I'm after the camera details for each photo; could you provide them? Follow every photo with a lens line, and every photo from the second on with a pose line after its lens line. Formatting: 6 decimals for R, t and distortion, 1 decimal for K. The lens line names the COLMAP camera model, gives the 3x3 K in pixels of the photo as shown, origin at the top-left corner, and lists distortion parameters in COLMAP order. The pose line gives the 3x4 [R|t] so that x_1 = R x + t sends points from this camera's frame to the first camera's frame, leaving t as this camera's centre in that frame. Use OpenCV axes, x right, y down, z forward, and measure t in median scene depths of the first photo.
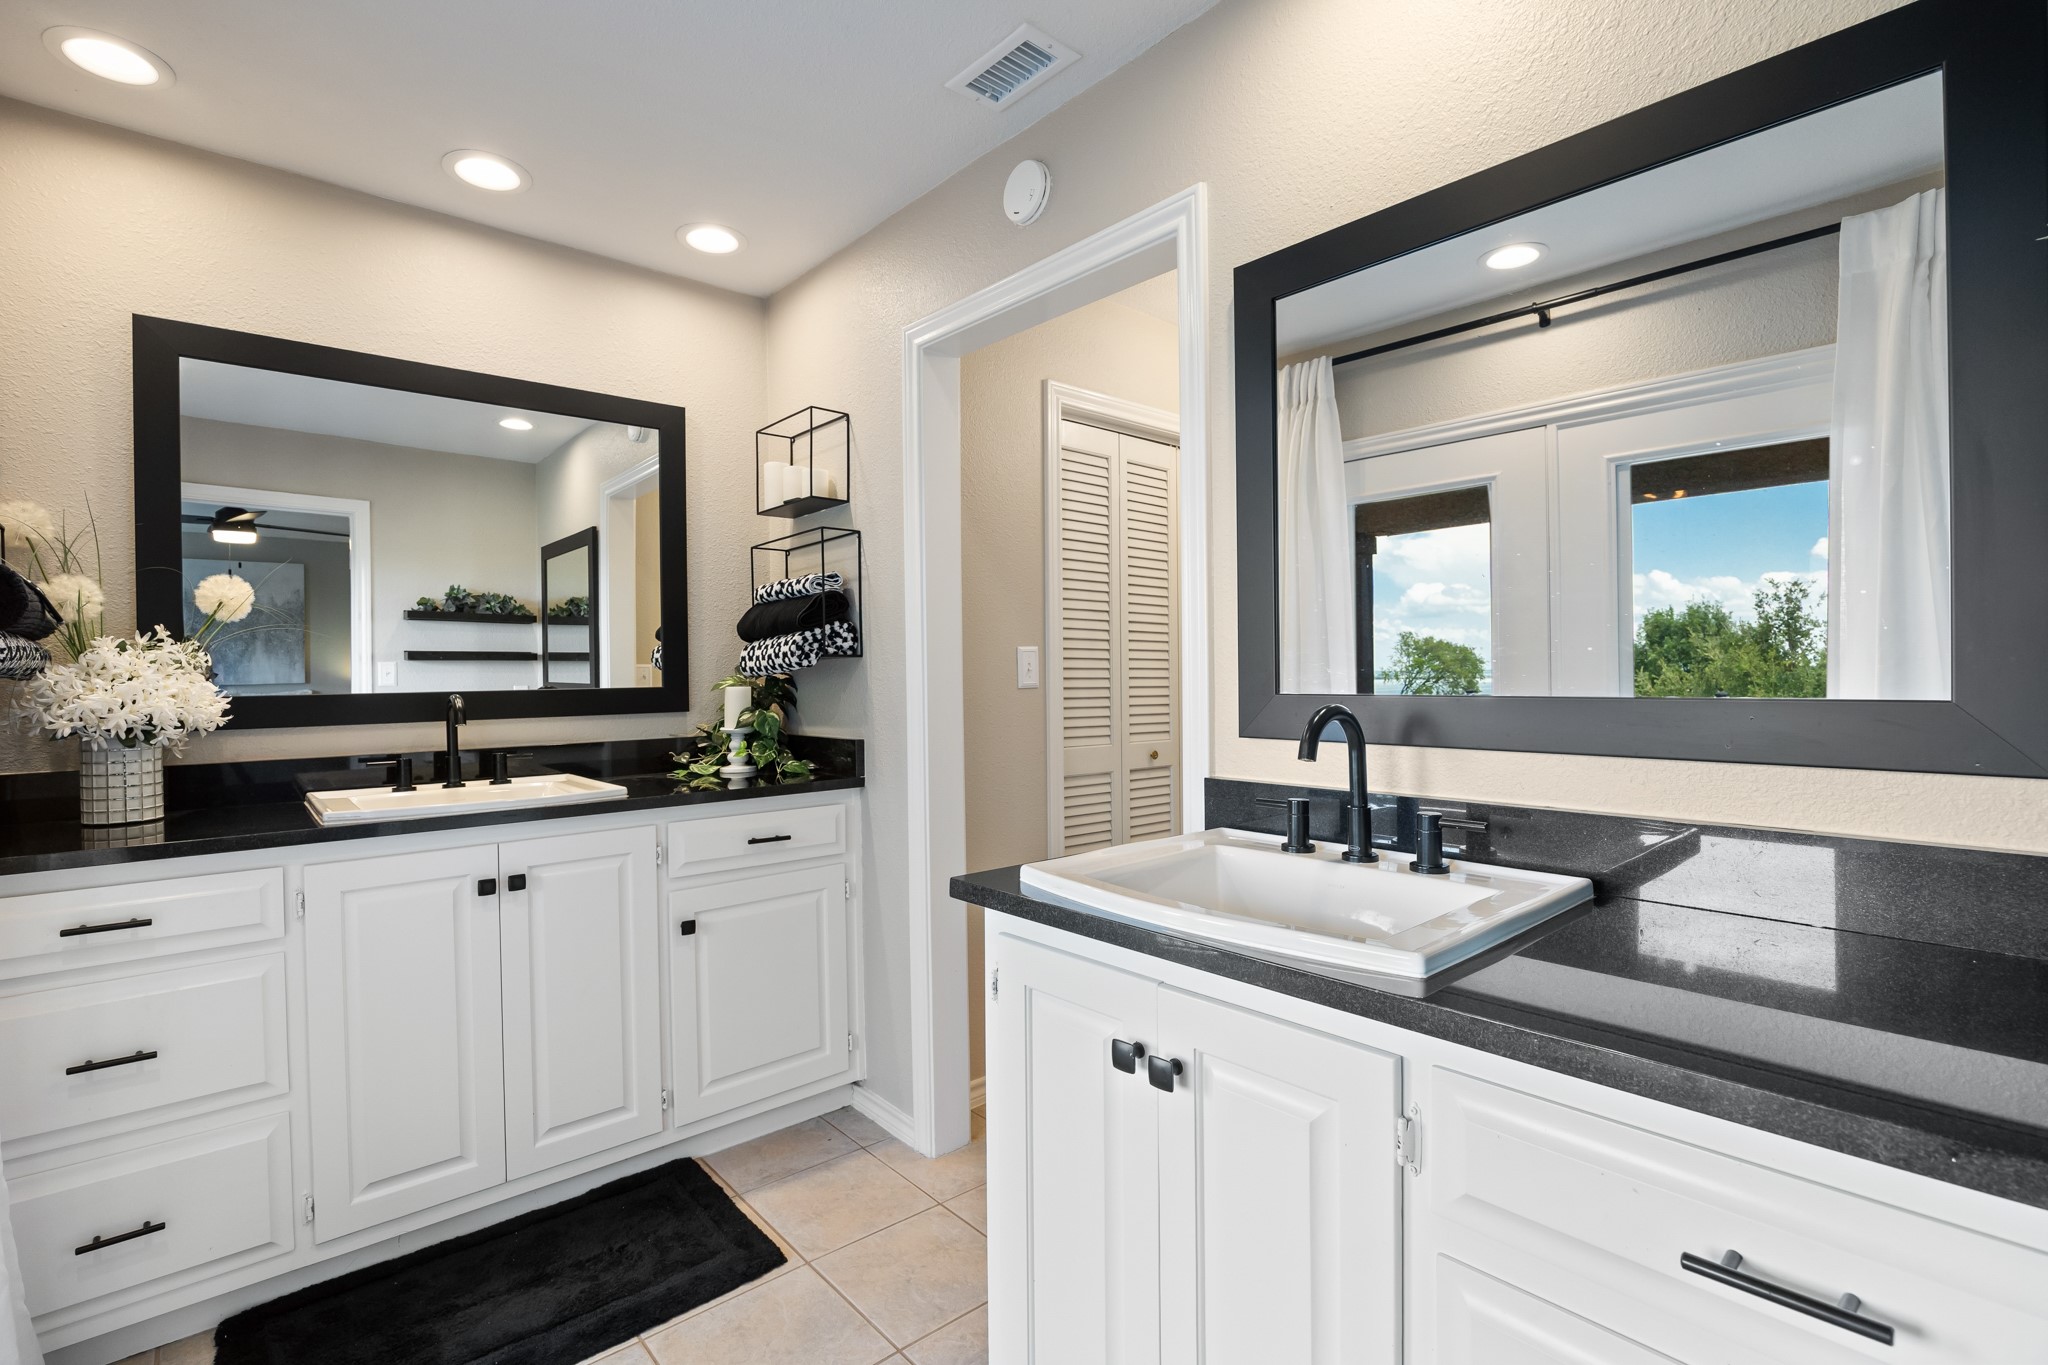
lens RADIAL K [[948.1, 0, 1024.7], [0, 948.1, 693.5], [0, 0, 1]] dist [-0.011131, 0.000604]
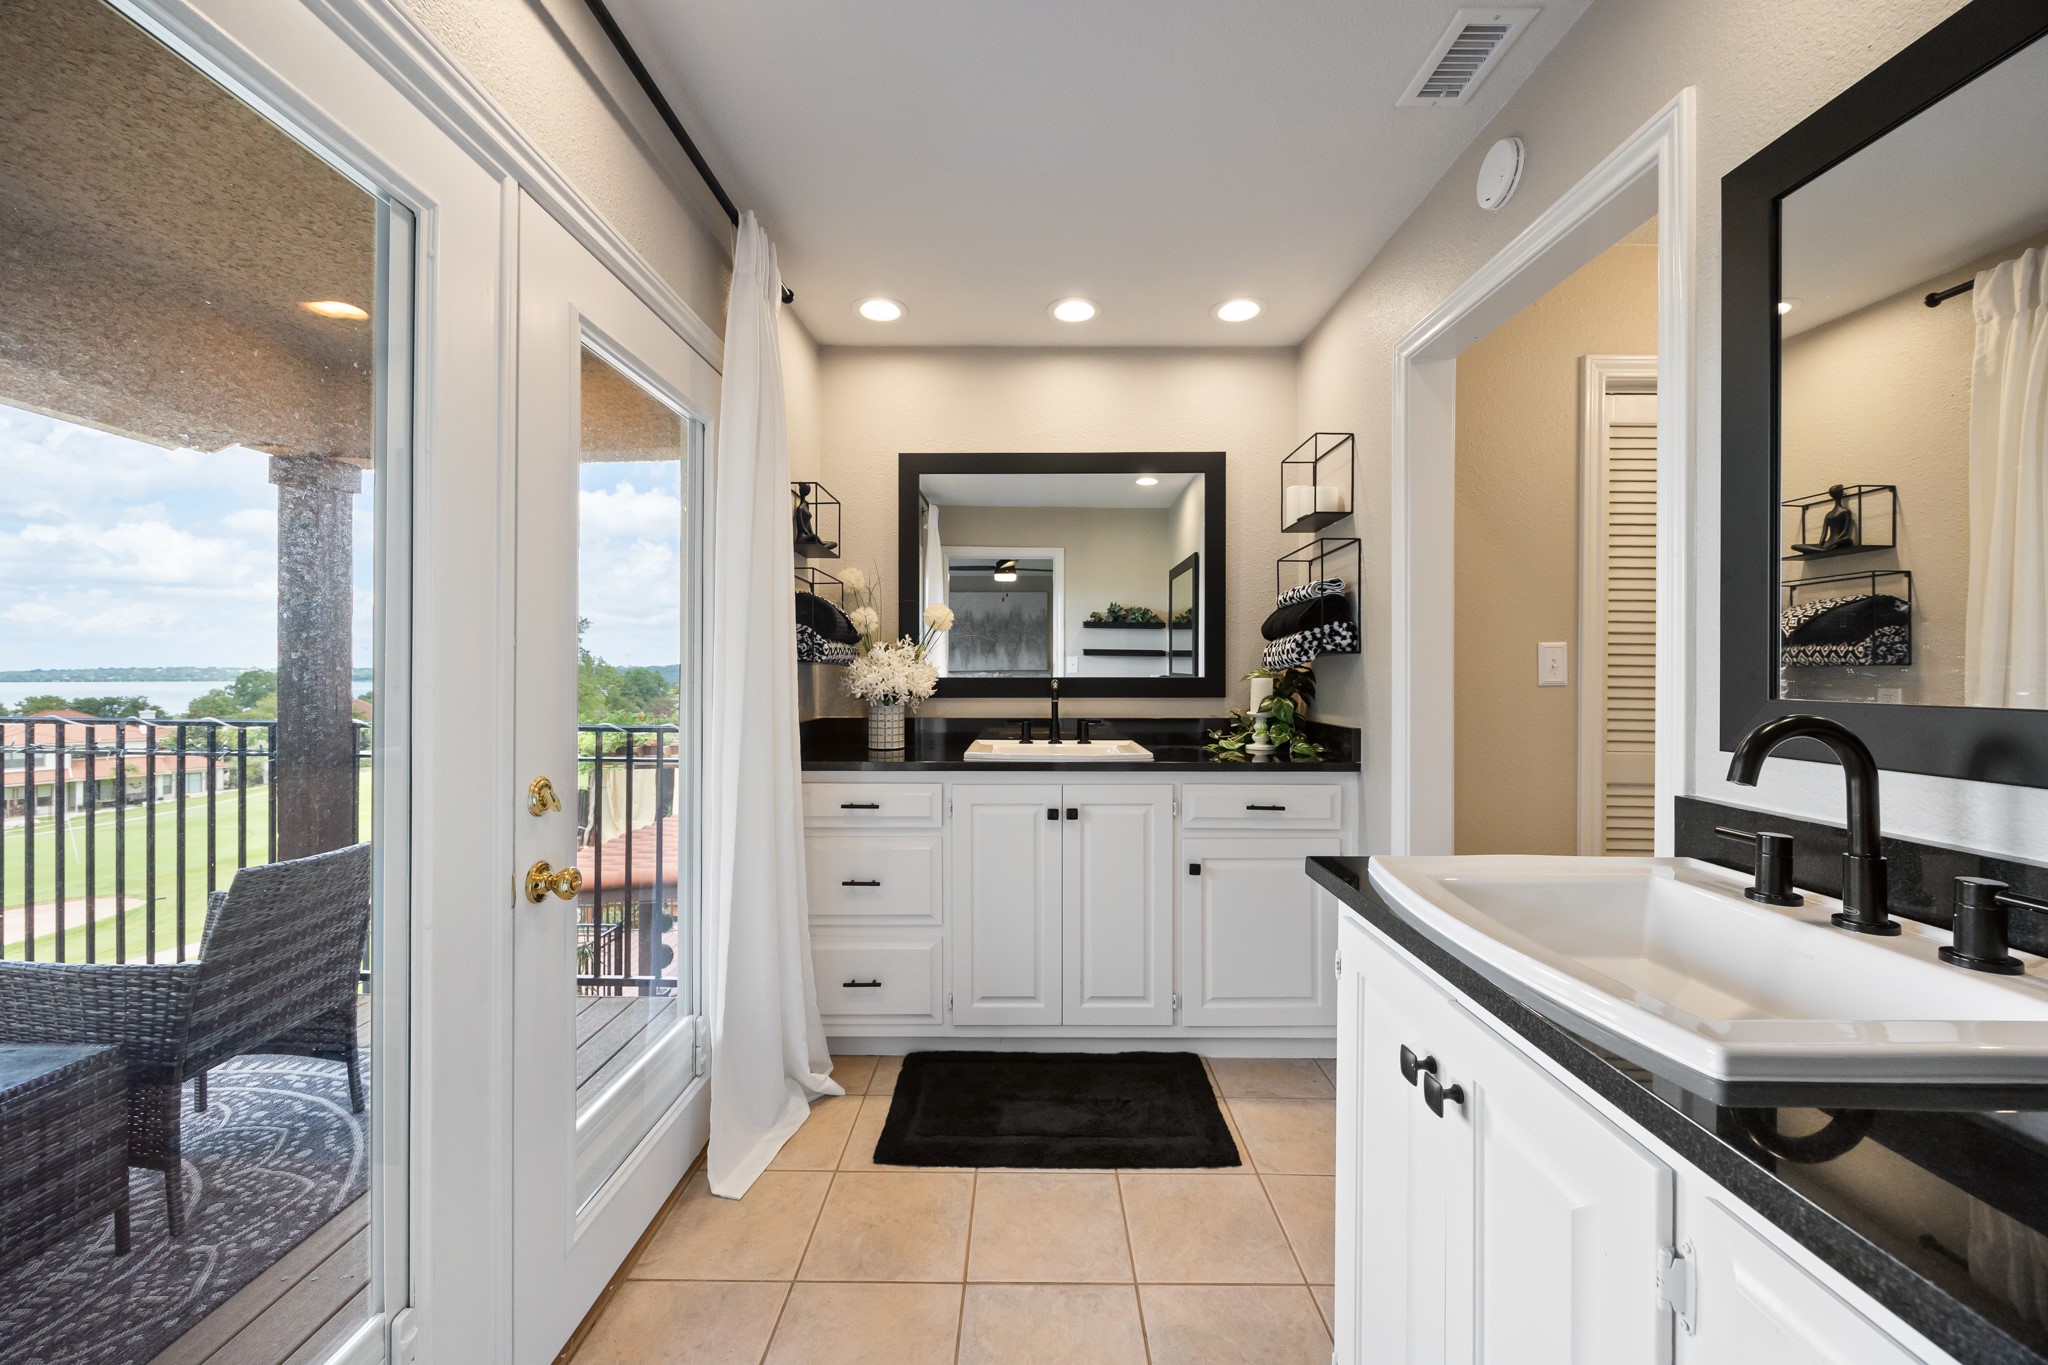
lens RADIAL K [[793.0, 0, 1024.0], [0, 793.0, 682.5], [0, 0, 1]] dist [-0.000070, -0.000087]
pose [[0.744151, 0.023774, -0.667588, 0.165677], [-0.025316, 0.999652, 0.007381, -0.001744], [0.667531, 0.011408, 0.744494, 0.062802]]
